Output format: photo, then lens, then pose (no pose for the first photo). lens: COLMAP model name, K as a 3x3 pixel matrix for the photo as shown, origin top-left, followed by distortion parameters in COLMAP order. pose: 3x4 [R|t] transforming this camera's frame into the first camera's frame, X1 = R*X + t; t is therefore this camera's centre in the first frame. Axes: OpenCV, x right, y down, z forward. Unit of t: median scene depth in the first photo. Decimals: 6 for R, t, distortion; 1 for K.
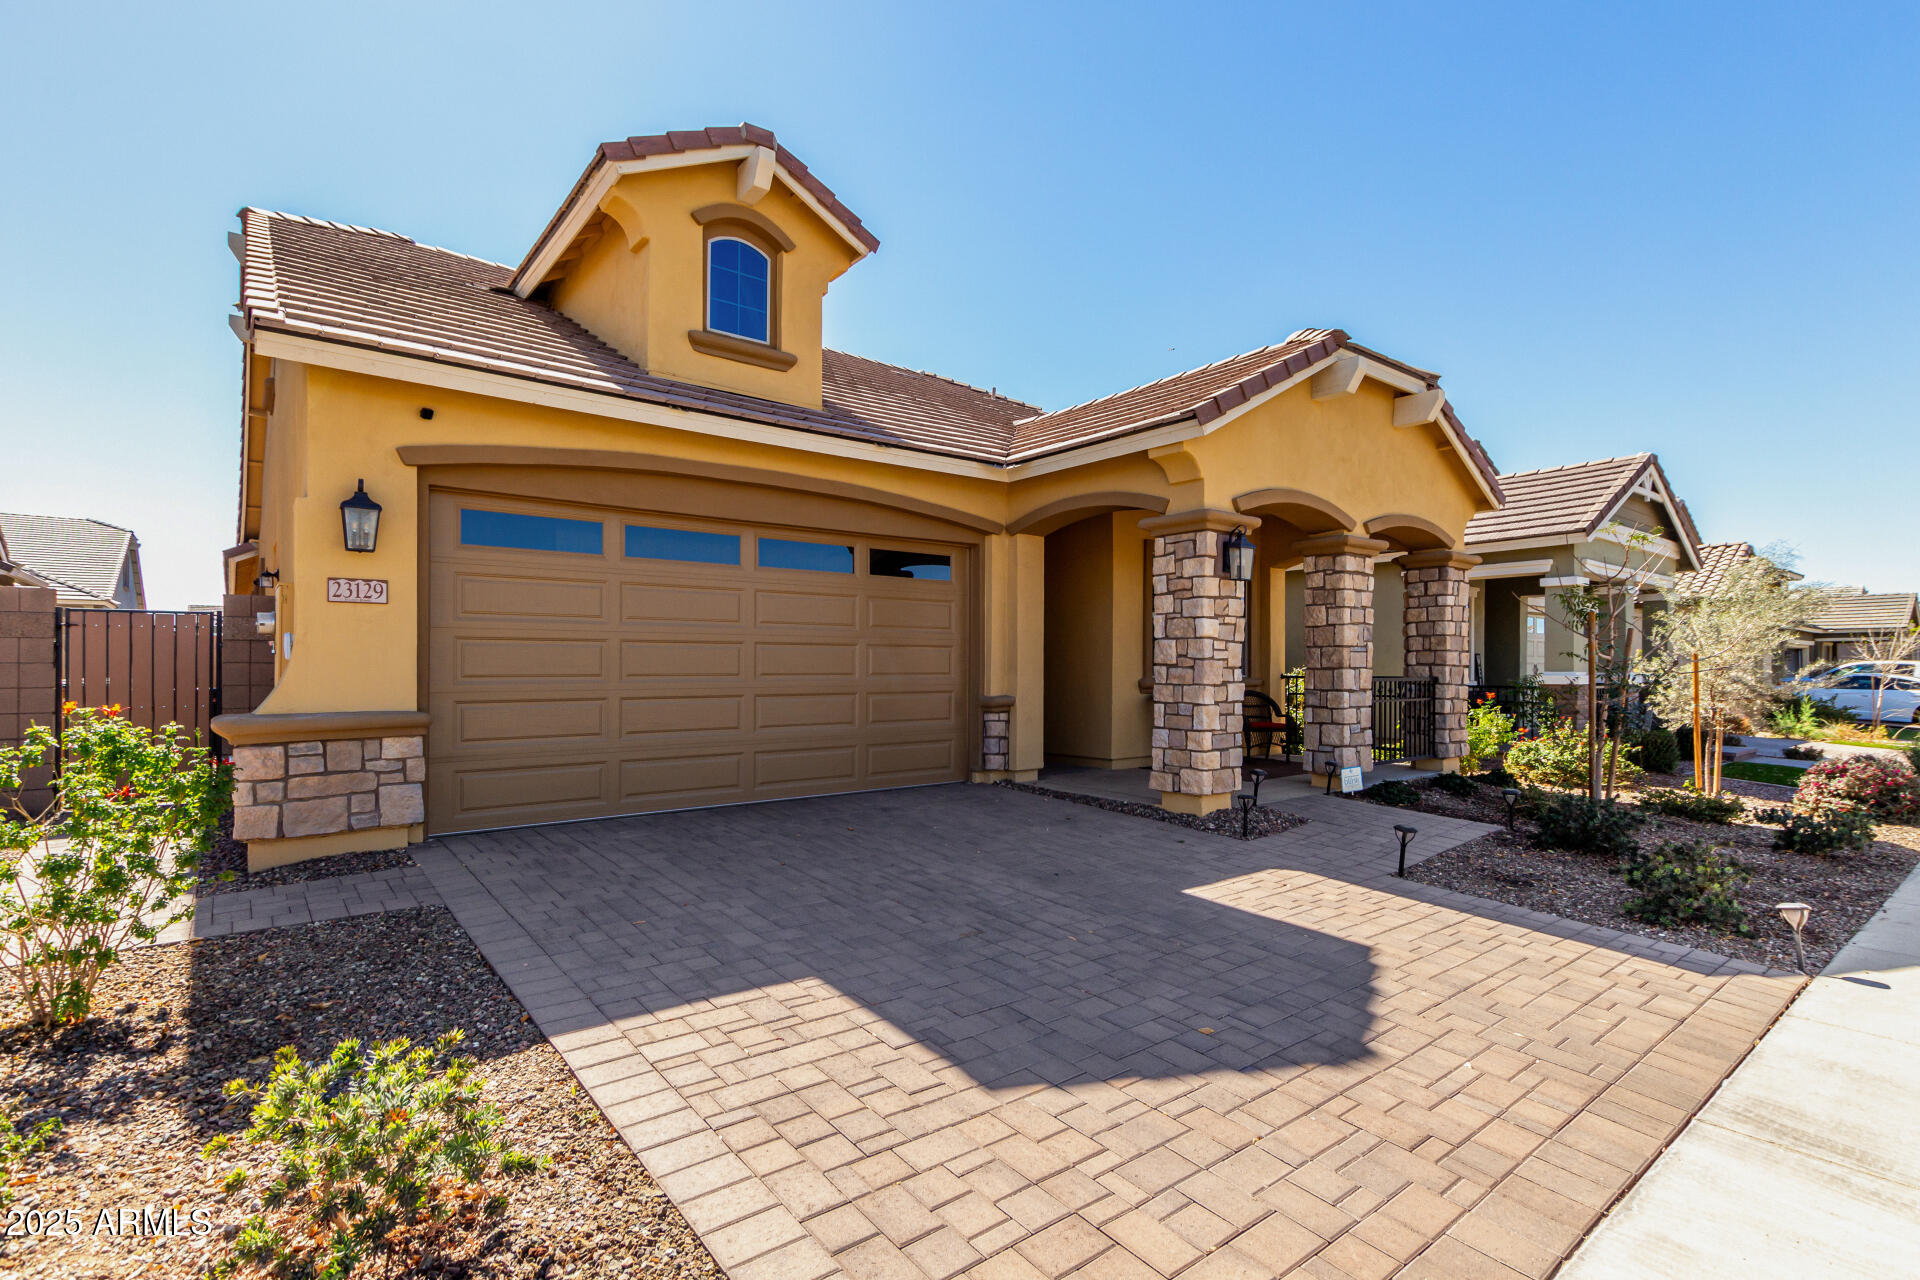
lens RADIAL K [[890.3, 0, 929.1], [0, 890.3, 663.2], [0, 0, 1]] dist [0.008351, 0.000080]
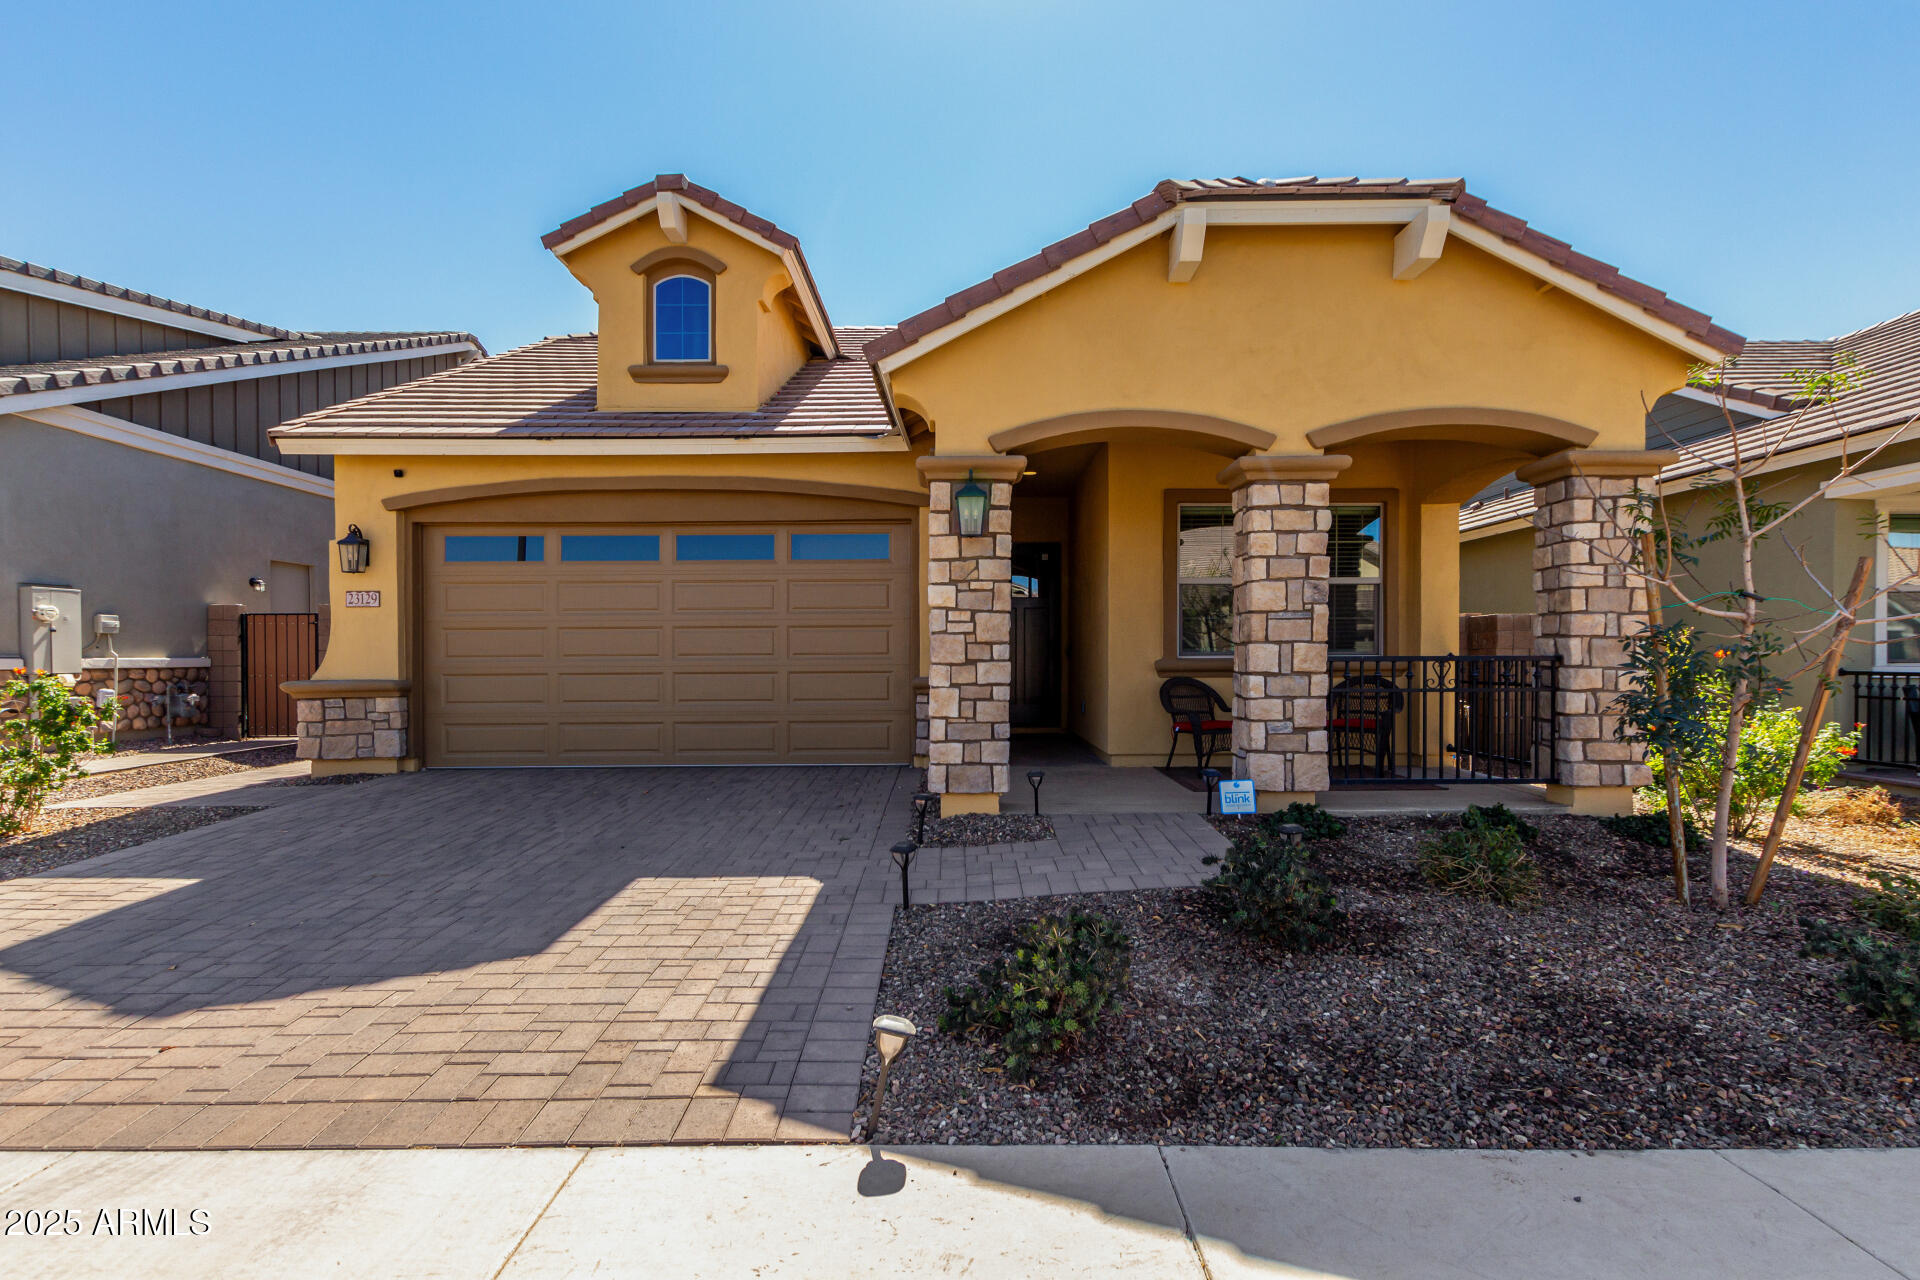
lens RADIAL K [[876.5, 0, 959.6], [0, 876.5, 662.1], [0, 0, 1]] dist [0.003361, 0.000226]
pose [[0.793625, -0.000830, -0.608407, 0.890493], [0.008311, 0.999921, 0.009476, 0.016168], [0.608351, -0.012577, 0.793569, 0.372471]]
